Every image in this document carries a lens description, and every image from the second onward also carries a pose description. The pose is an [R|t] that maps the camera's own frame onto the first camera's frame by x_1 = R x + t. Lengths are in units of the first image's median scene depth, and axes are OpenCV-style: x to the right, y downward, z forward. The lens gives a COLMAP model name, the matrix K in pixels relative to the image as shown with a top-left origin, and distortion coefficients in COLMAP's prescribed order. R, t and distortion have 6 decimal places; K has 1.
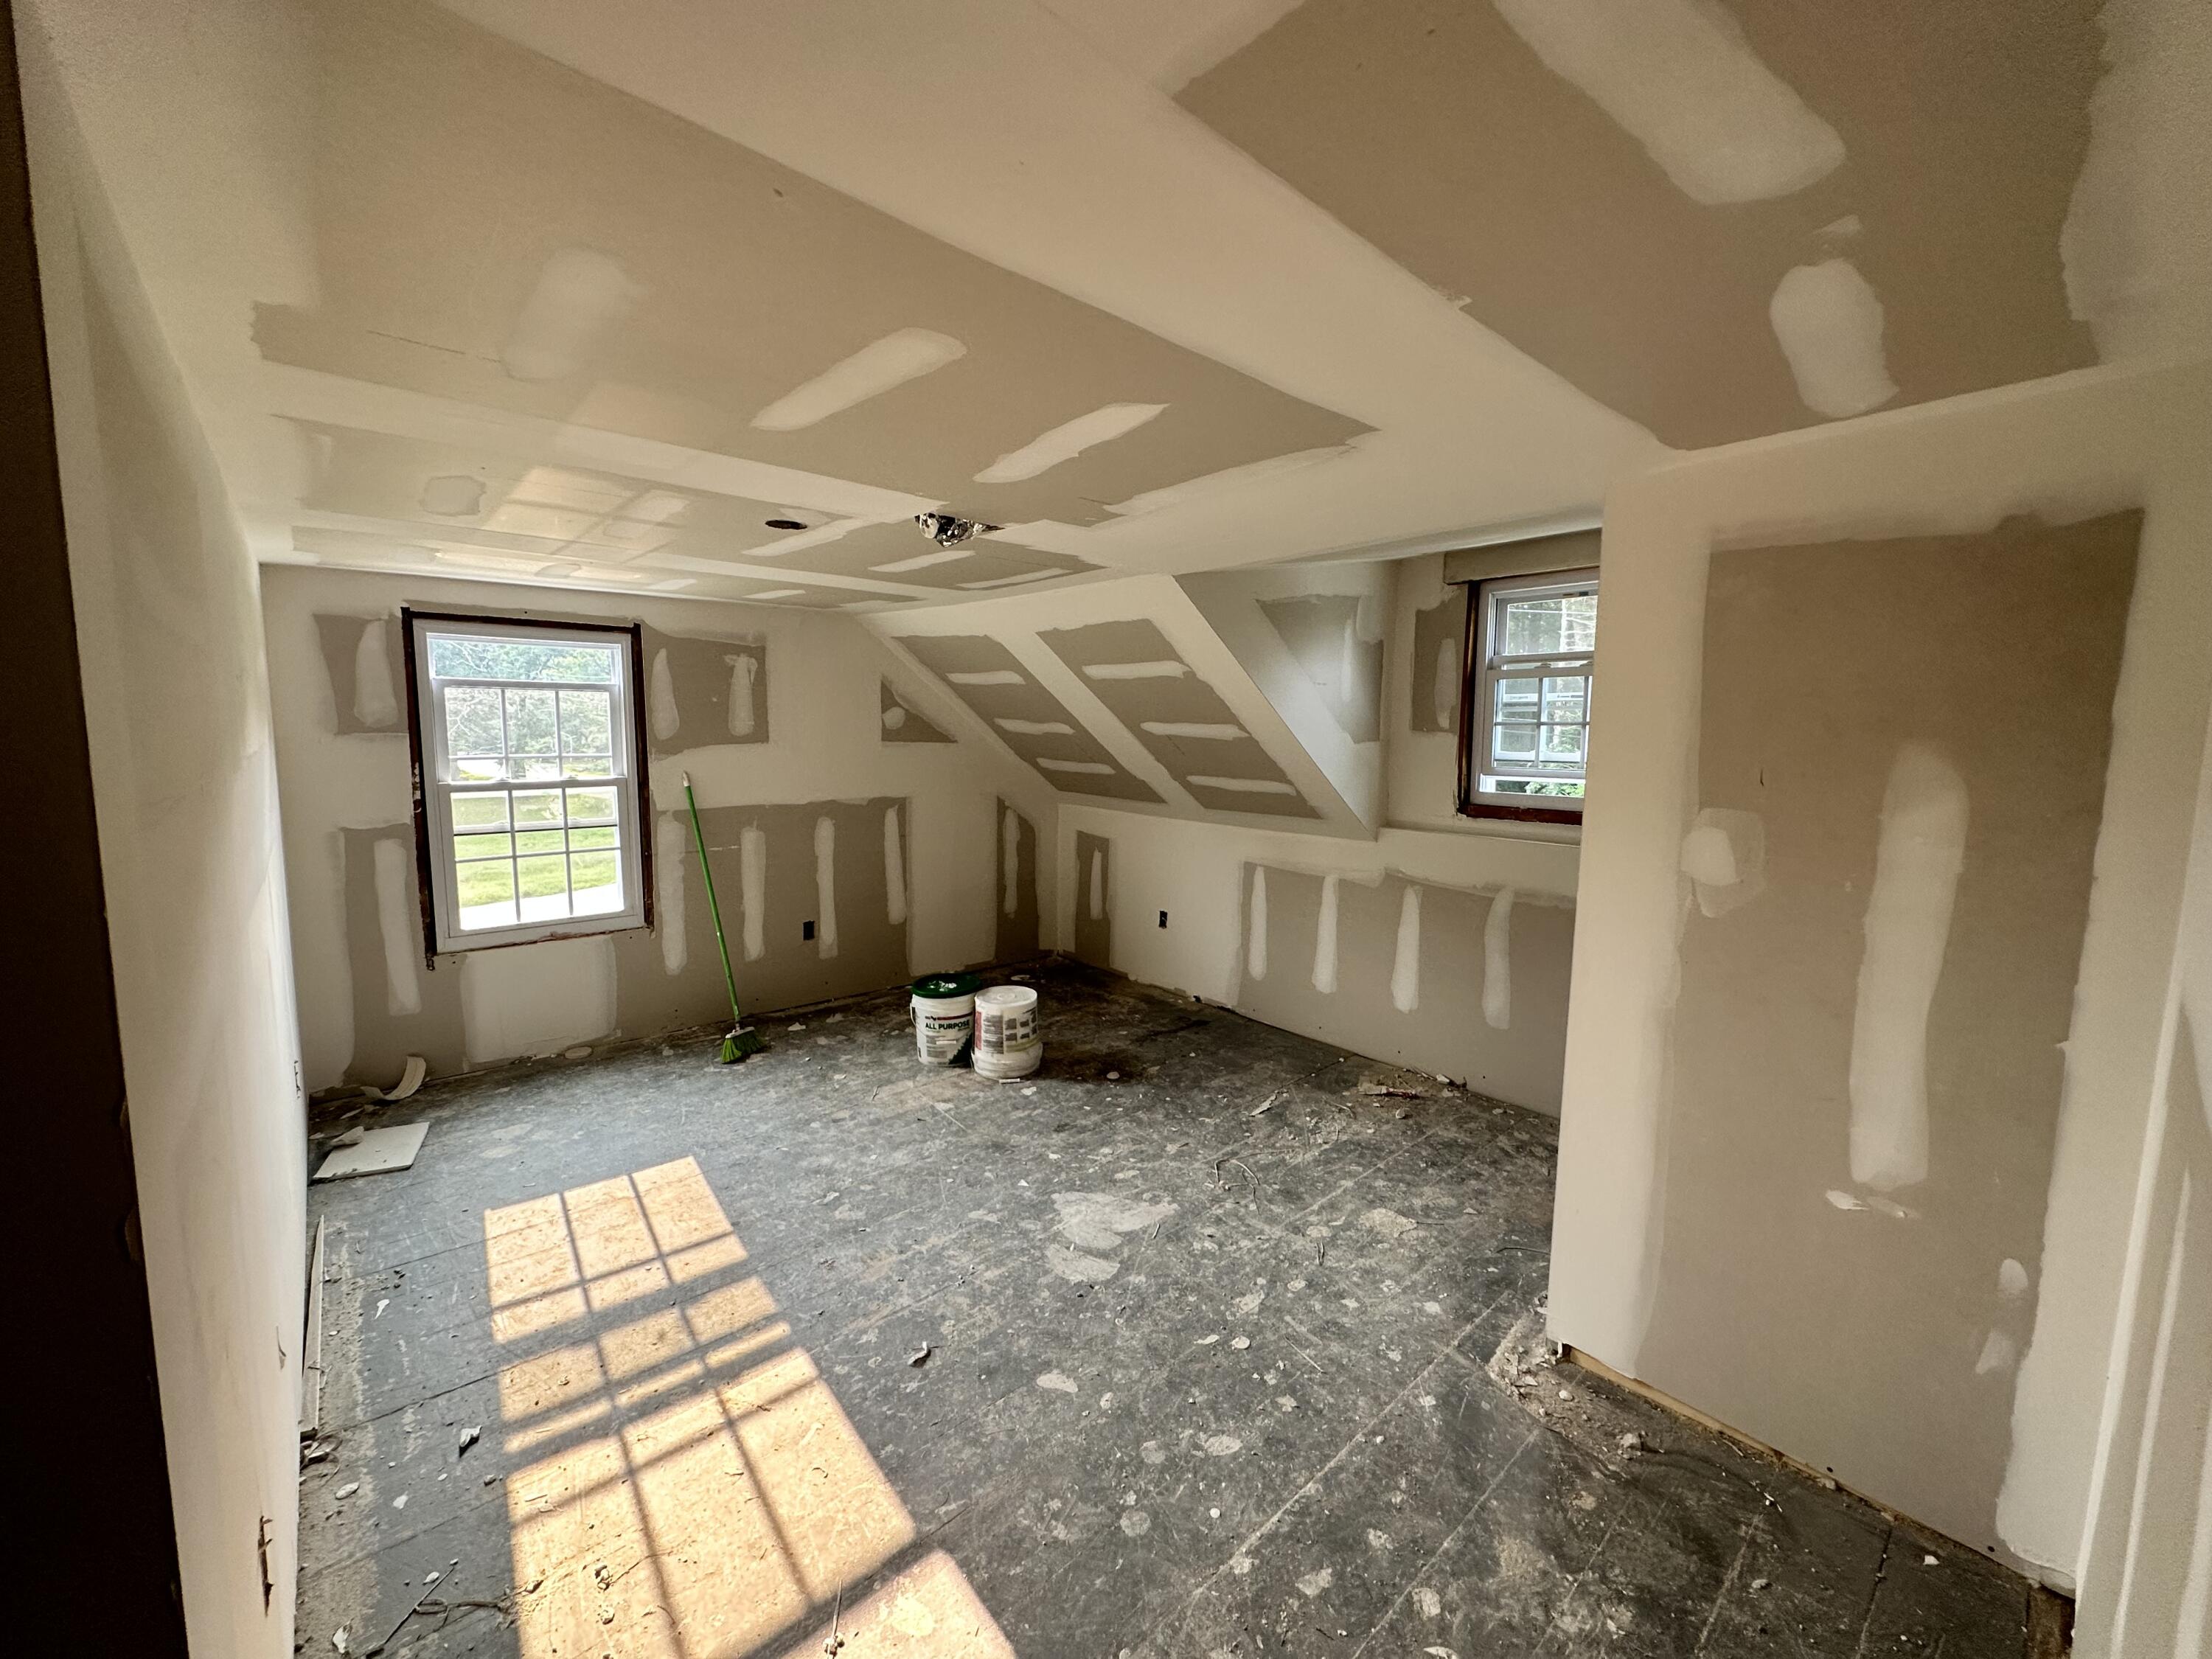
lens RADIAL K [[887.9, 0, 1103.9], [0, 887.9, 830.1], [0, 0, 1]] dist [-0.000883, 0.001515]
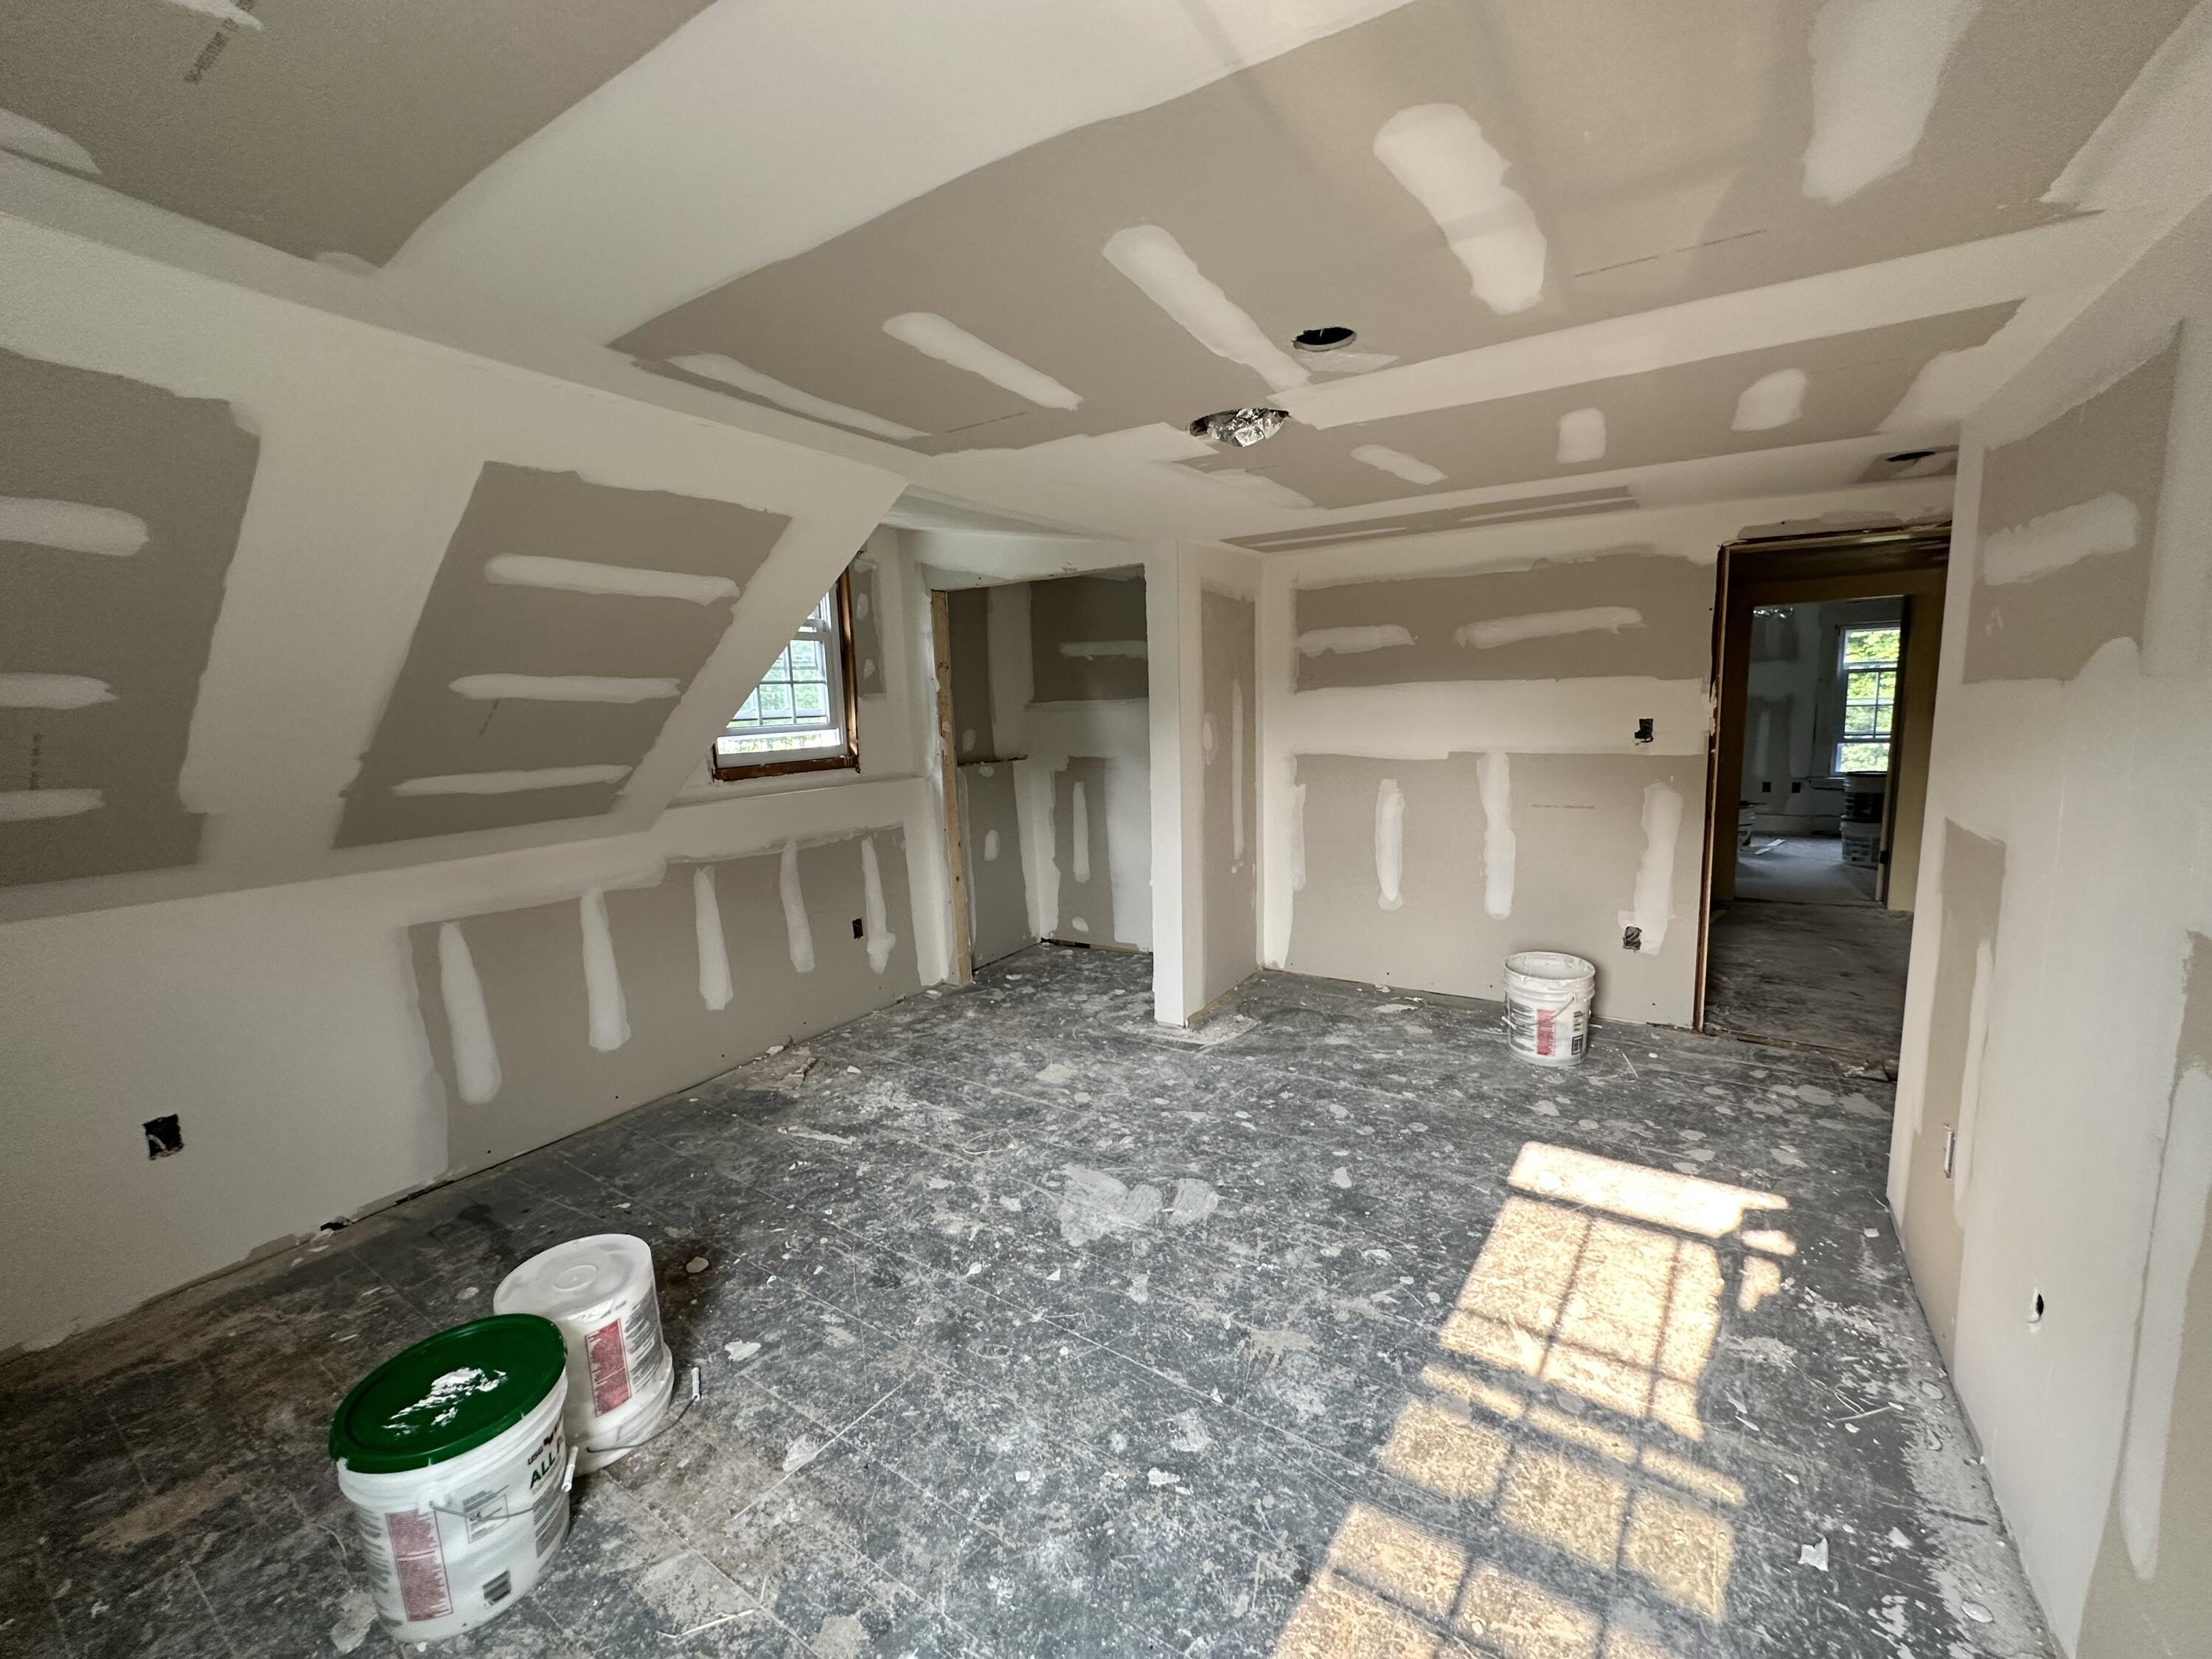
lens RADIAL K [[887.9, 0, 1105.0], [0, 887.9, 825.3], [0, 0, 1]] dist [-0.000883, 0.001515]
pose [[-0.276177, -0.136588, 0.951352, -0.794901], [0.138045, 0.973949, 0.179907, -0.109965], [-0.951141, 0.181015, -0.250127, 1.112947]]
